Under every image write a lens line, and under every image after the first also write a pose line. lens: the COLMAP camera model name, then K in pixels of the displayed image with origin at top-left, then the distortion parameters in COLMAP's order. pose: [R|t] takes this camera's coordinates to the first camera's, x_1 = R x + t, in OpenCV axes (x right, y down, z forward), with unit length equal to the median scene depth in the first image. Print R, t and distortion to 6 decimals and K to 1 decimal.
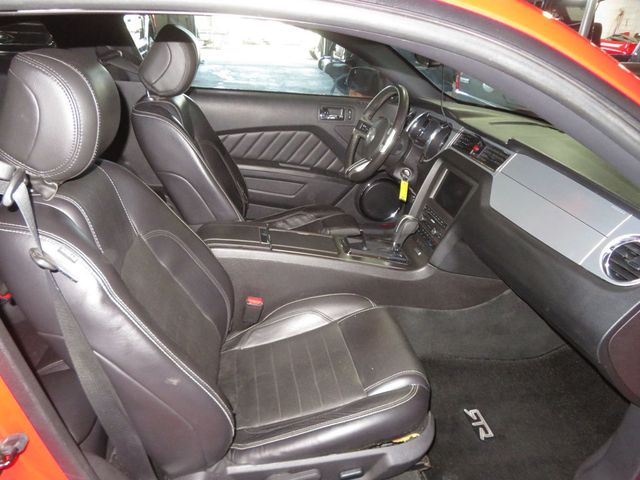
lens RADIAL K [[458.4, 0, 323.1], [0, 458.4, 233.4], [0, 0, 1]] dist [-0.009618, 0.002289]
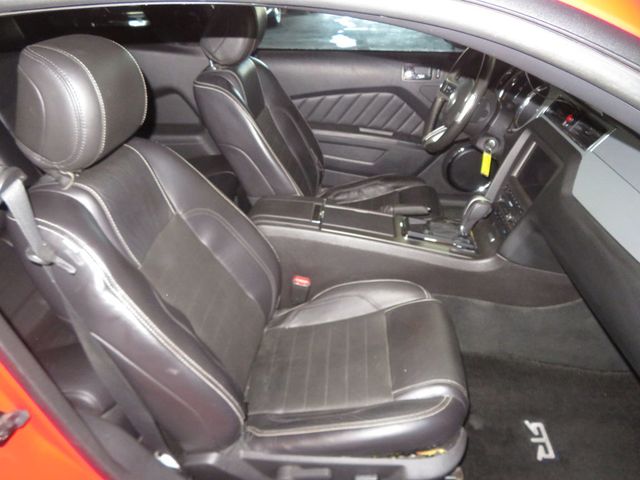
lens RADIAL K [[458.4, 0, 323.1], [0, 458.4, 233.4], [0, 0, 1]] dist [-0.009618, 0.002289]
pose [[0.963757, 0.060203, -0.259900, 0.134456], [-0.032220, 0.993340, 0.110620, -0.058753], [0.264829, -0.098237, 0.959278, 0.080594]]
